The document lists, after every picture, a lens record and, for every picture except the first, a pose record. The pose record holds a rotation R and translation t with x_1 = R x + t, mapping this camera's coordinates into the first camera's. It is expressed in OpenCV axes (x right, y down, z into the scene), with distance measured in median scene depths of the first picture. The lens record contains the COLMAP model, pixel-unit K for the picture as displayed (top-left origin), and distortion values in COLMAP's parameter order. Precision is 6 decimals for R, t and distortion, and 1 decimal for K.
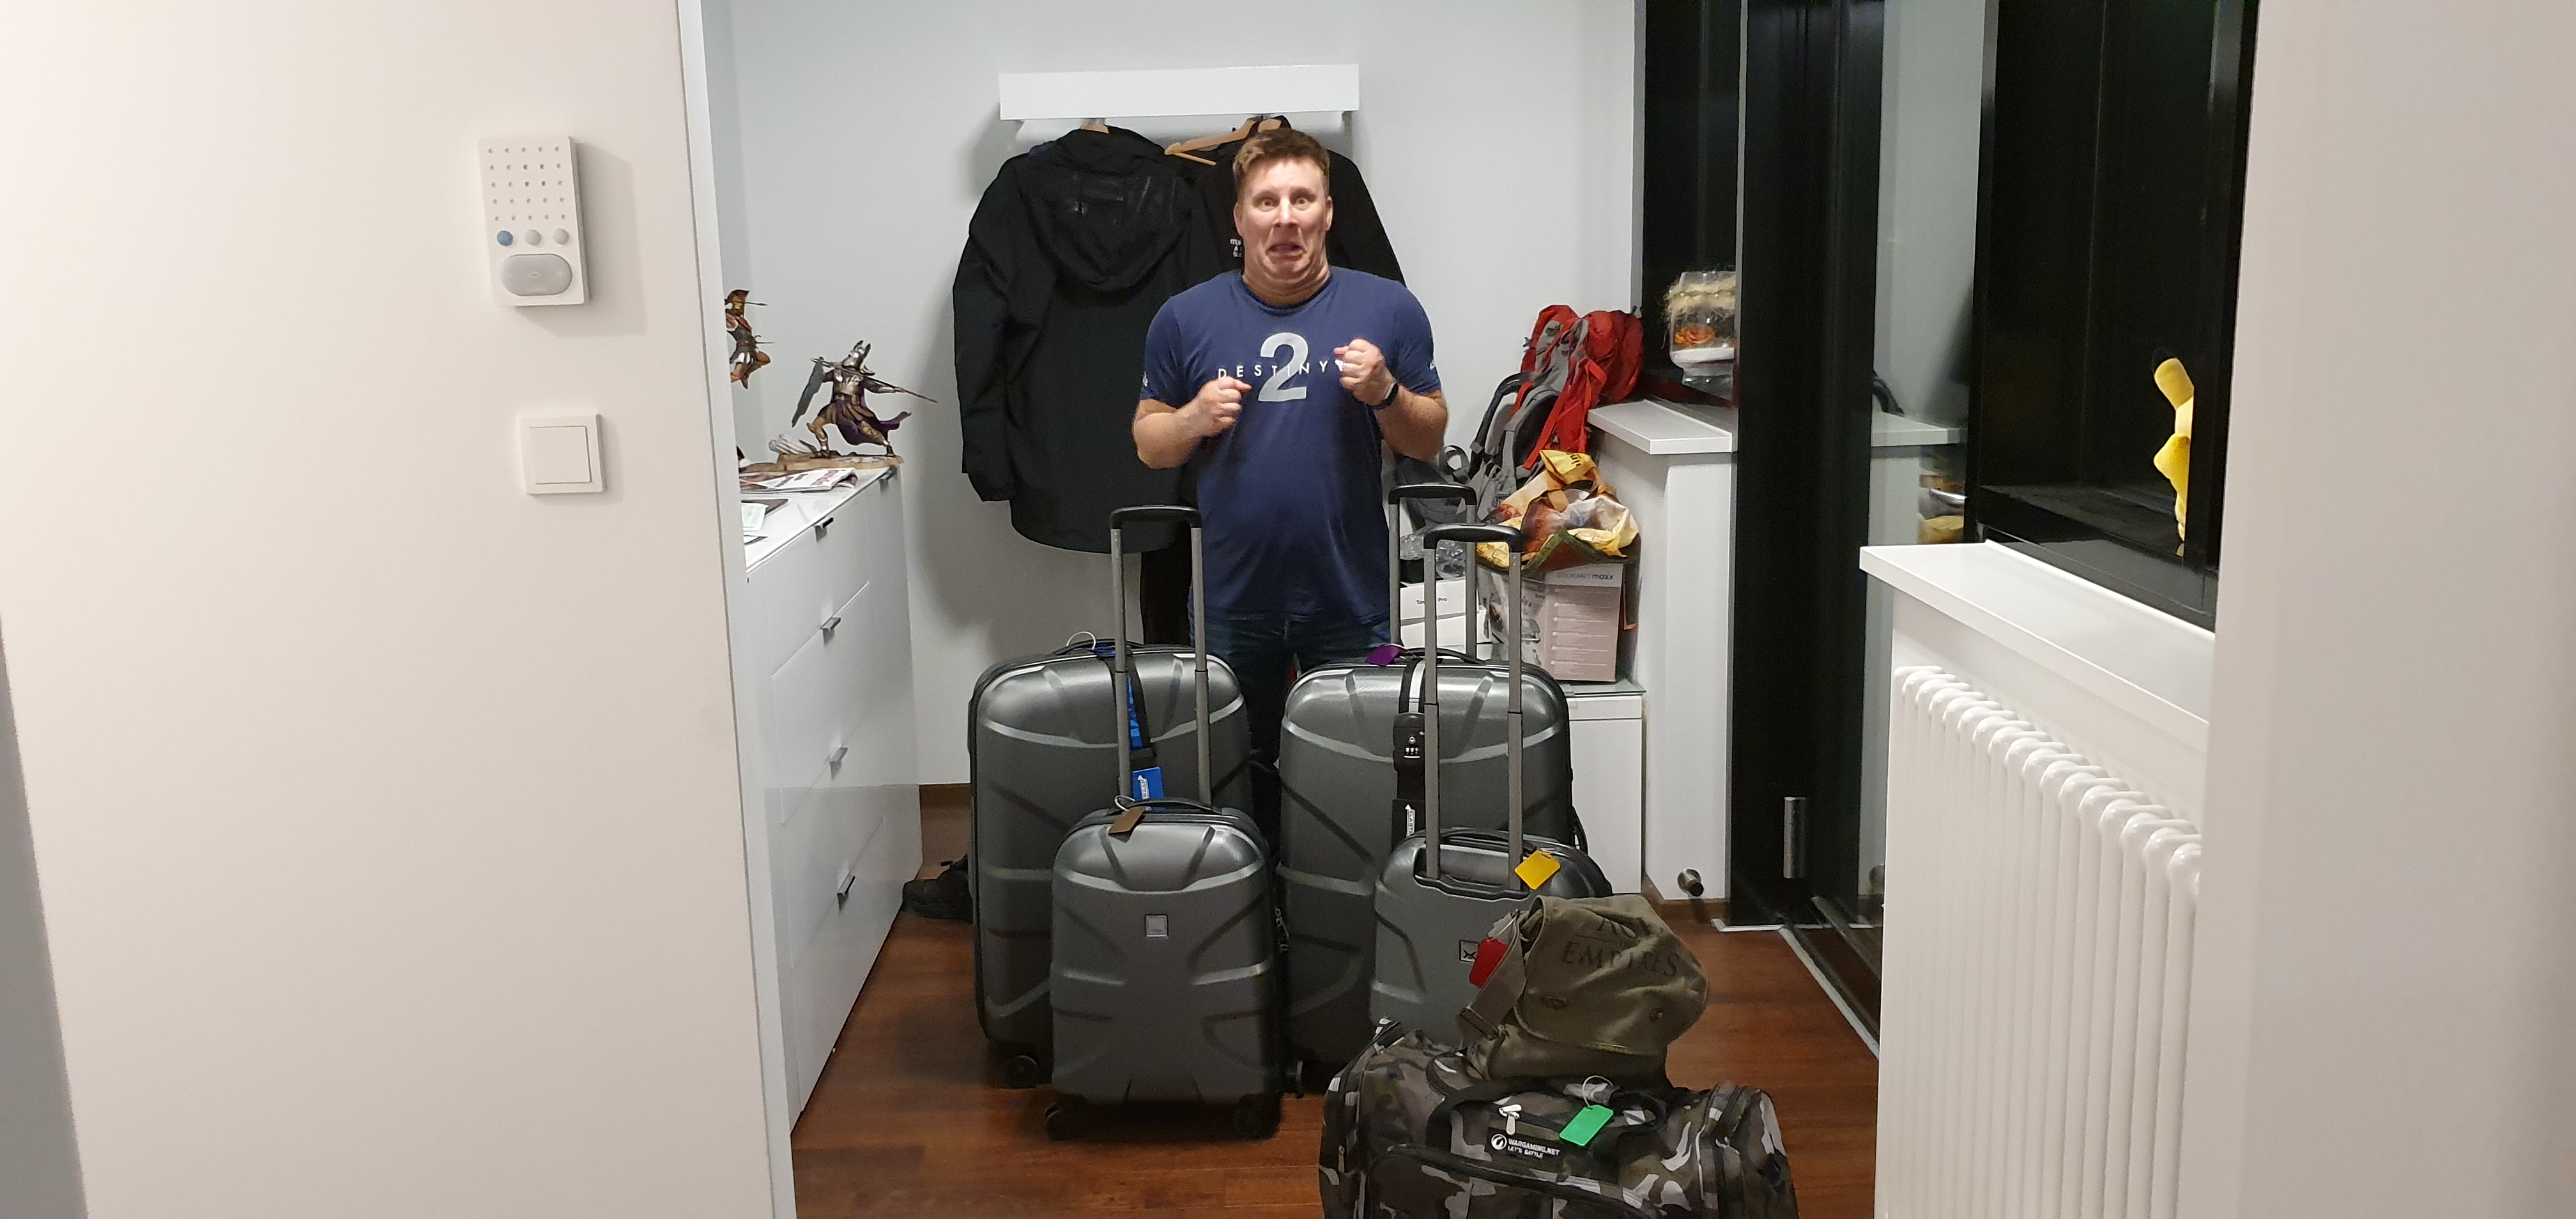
lens RADIAL K [[2004.3, 0, 1280.3], [0, 2004.3, 598.7], [0, 0, 1]] dist [0.053756, -0.065133]
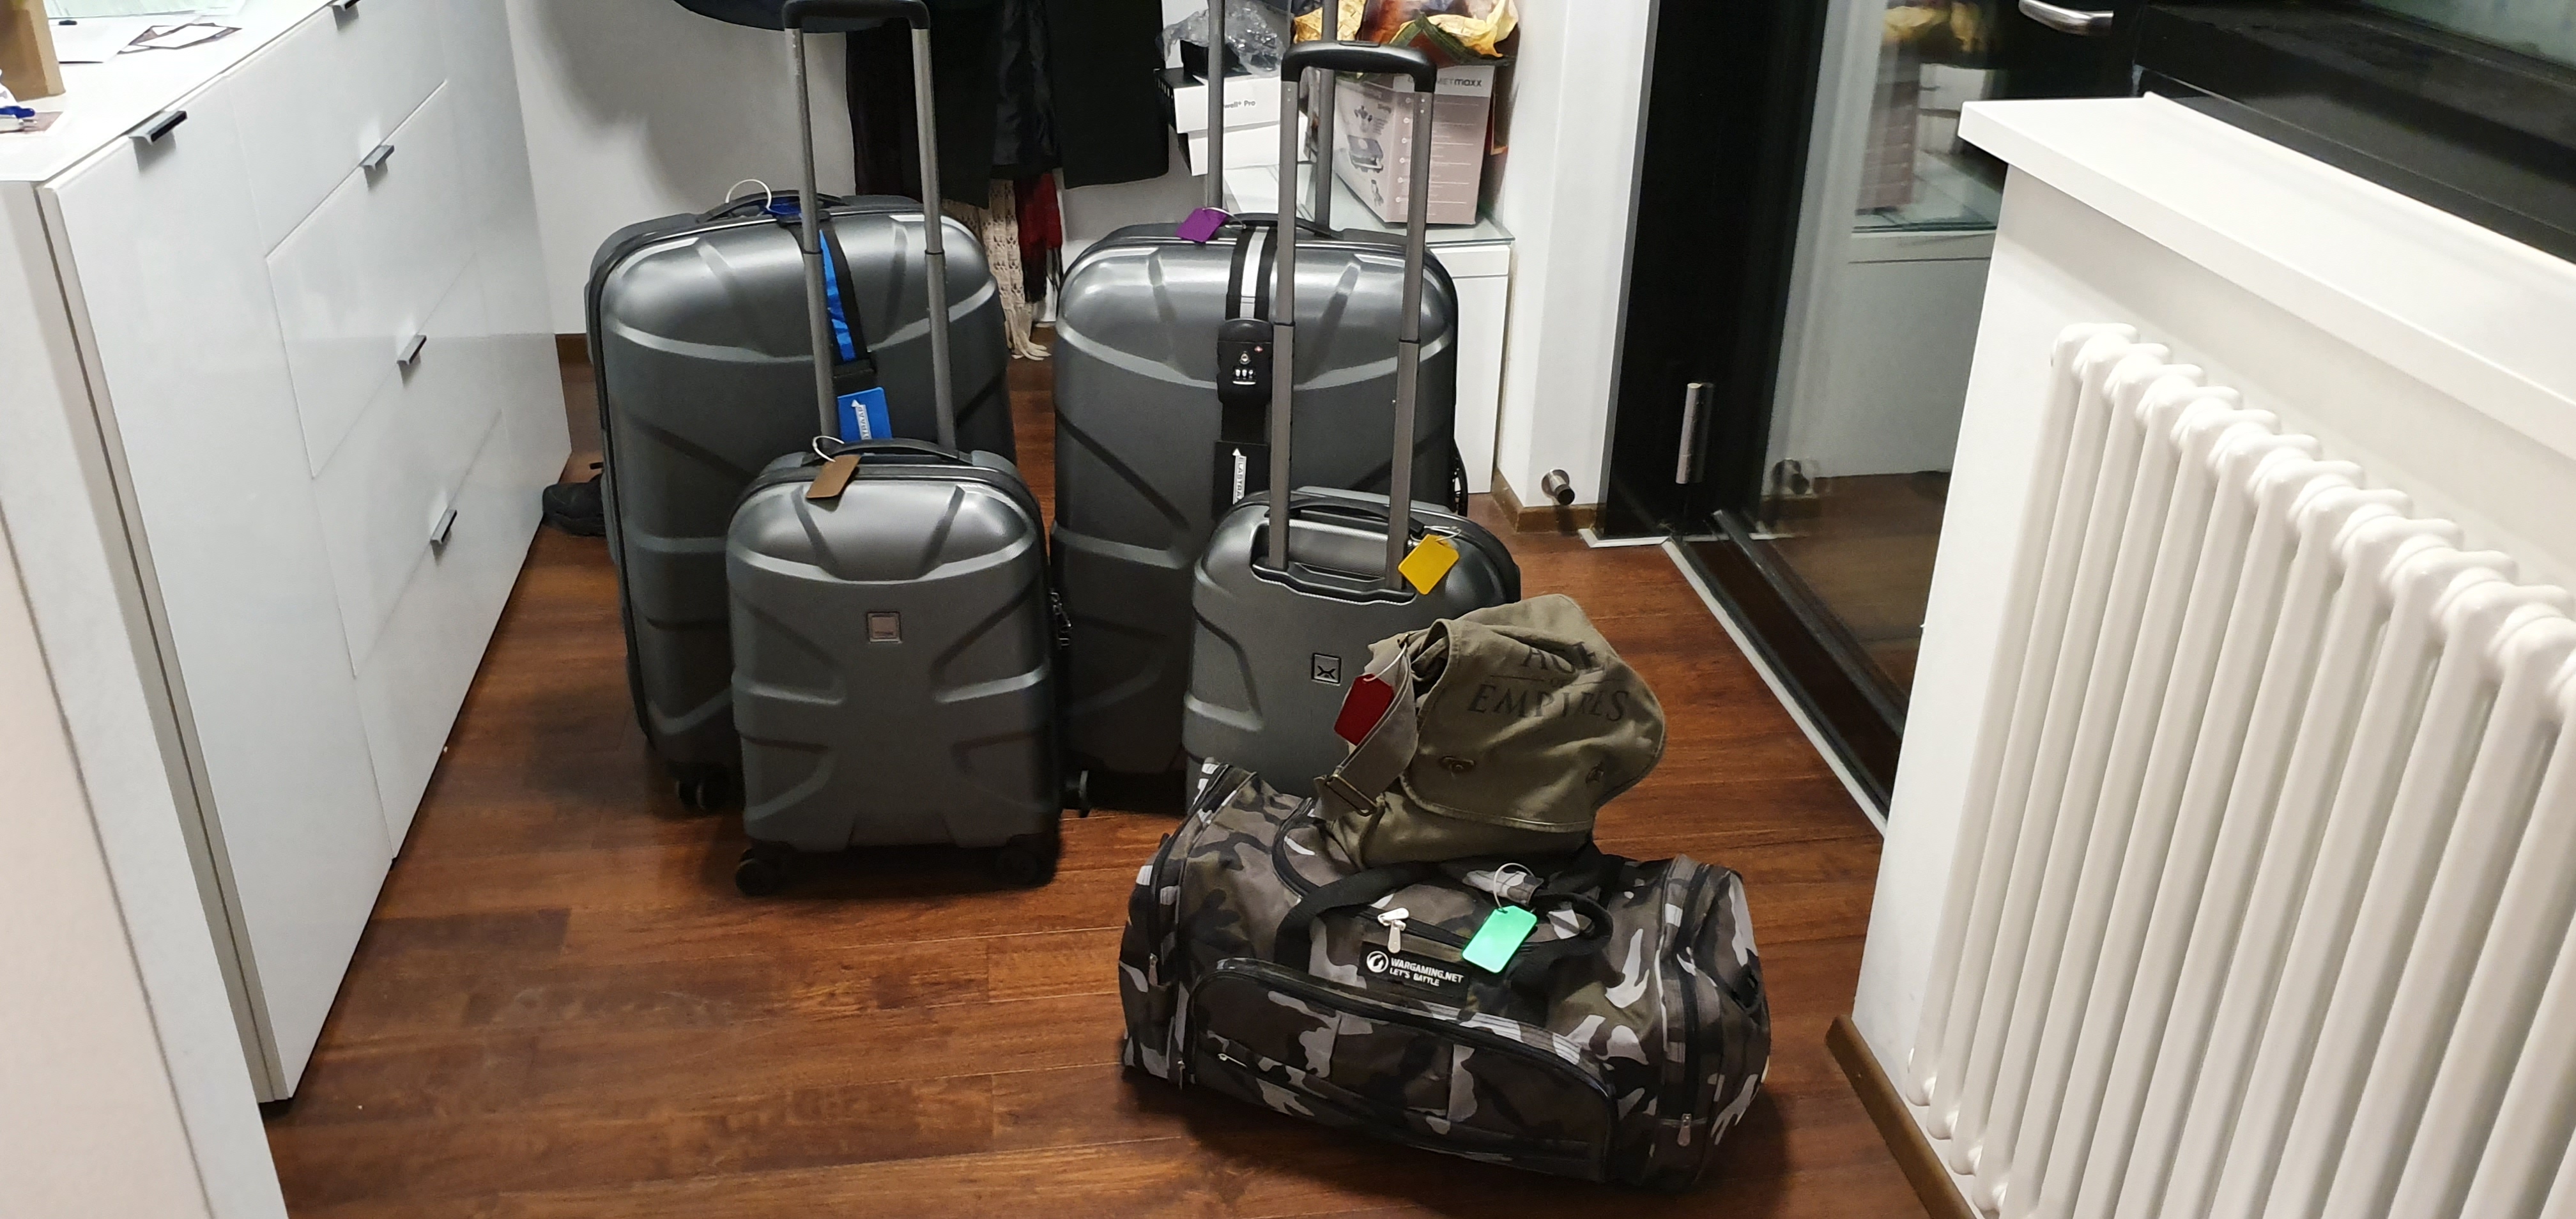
lens RADIAL K [[2004.3, 0, 1255.9], [0, 2004.3, 638.7], [0, 0, 1]] dist [0.053756, -0.065133]
pose [[0.993343, -0.015452, 0.114156, -0.011766], [-0.017882, 0.958267, 0.285315, -0.036234], [-0.113801, -0.285457, 0.951611, 0.314334]]
